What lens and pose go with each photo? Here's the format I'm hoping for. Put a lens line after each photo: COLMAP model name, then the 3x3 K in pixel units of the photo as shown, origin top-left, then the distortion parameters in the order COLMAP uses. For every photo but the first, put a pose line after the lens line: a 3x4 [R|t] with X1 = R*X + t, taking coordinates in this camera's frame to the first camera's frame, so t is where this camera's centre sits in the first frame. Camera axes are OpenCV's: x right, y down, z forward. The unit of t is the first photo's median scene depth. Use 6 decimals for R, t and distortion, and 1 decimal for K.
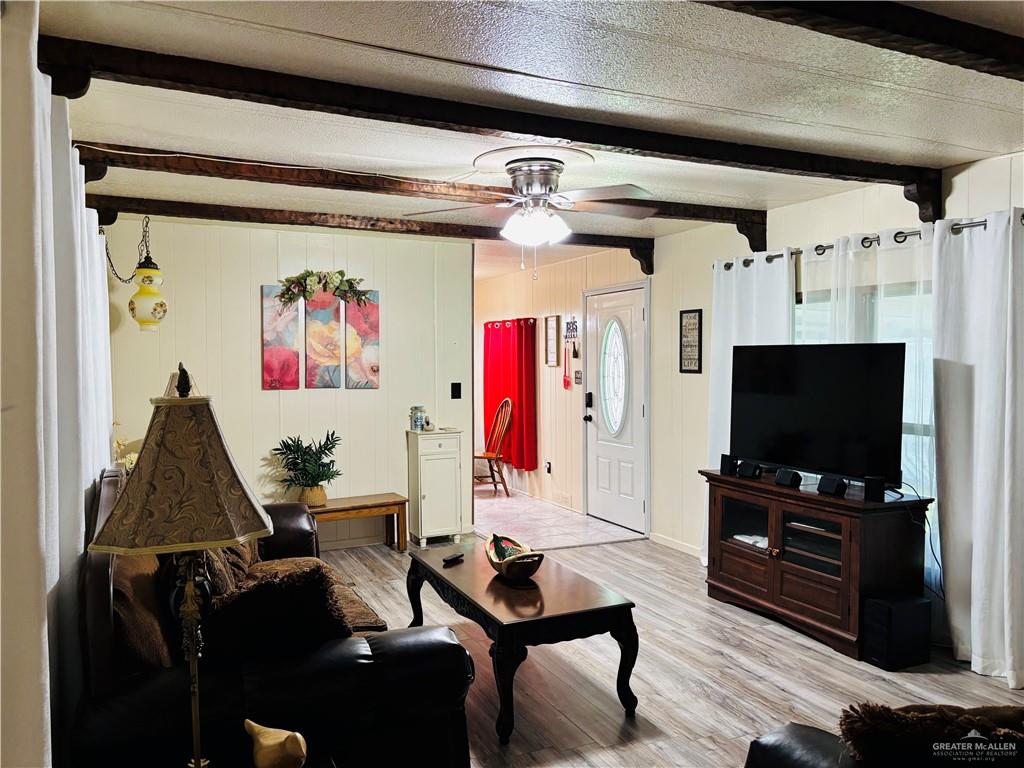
lens RADIAL K [[782.8, 0, 515.2], [0, 782.8, 394.8], [0, 0, 1]] dist [0.052505, -0.047635]
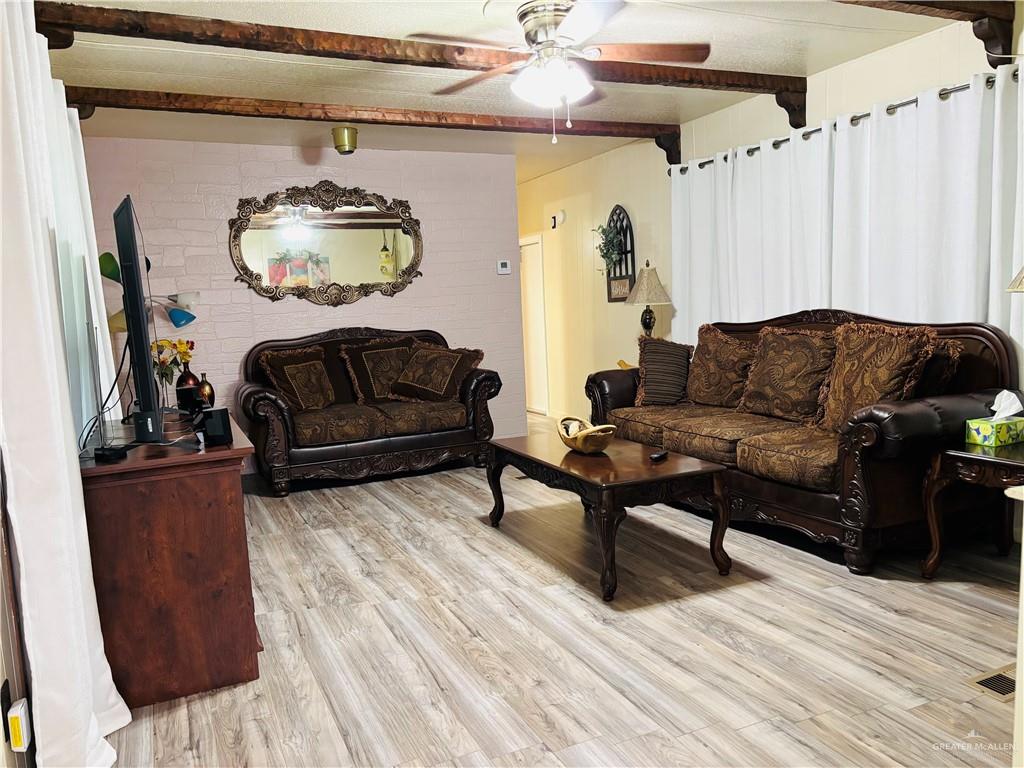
lens RADIAL K [[782.8, 0, 515.2], [0, 782.8, 385.3], [0, 0, 1]] dist [0.052505, -0.047635]
pose [[-0.998655, 0.047915, 0.019795, 0.049036], [0.050414, 0.986588, 0.155250, -0.013968], [-0.012090, 0.156040, -0.987677, 1.426625]]
